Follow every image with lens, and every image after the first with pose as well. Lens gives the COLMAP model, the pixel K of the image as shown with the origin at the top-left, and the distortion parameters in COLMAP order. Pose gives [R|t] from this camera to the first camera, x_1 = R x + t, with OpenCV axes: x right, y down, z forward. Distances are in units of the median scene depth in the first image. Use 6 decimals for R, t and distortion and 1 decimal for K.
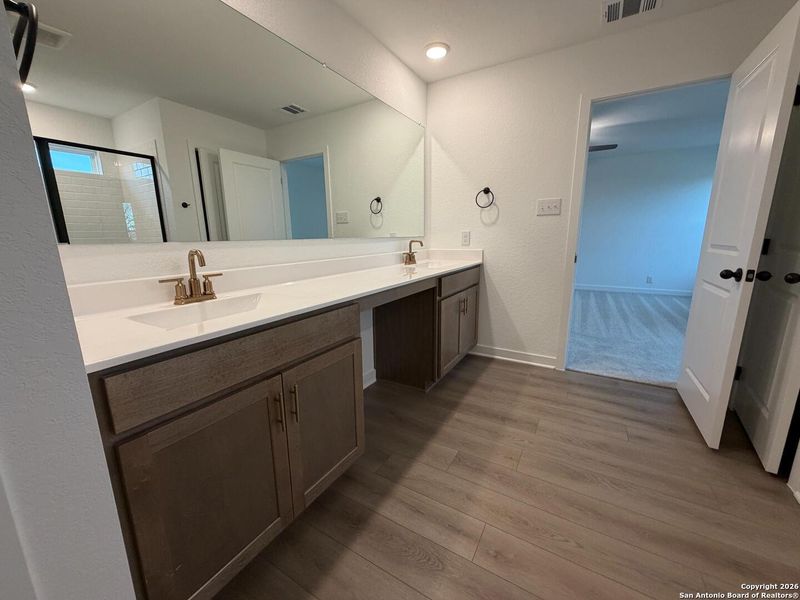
lens RADIAL K [[321.0, 0, 397.7], [0, 321.0, 299.4], [0, 0, 1]] dist [0.001768, 0.000165]
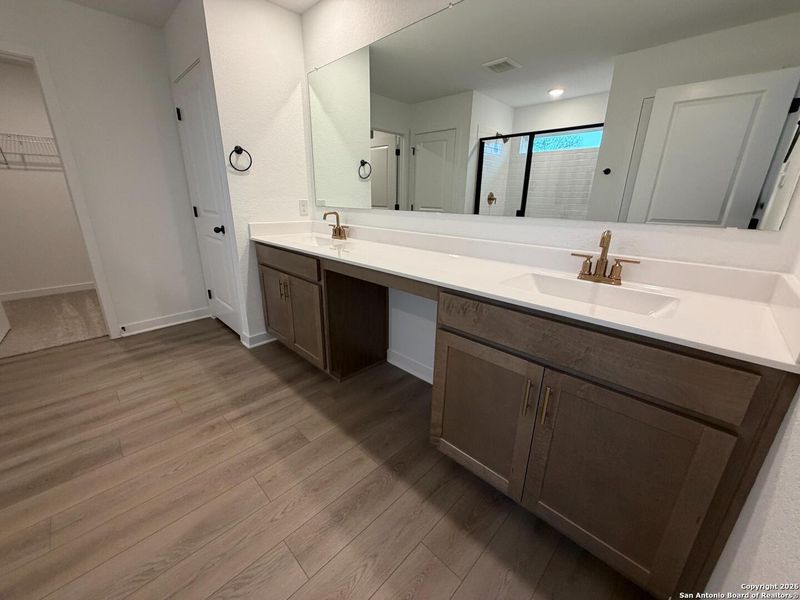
lens RADIAL K [[309.5, 0, 400.0], [0, 309.5, 300.0], [0, 0, 1]] dist [-0.030597, 0.000075]
pose [[-0.221092, 0.294572, -0.929702, 0.820283], [-0.225842, 0.911916, 0.342644, -0.269897], [0.948743, 0.285721, -0.135091, 1.211075]]
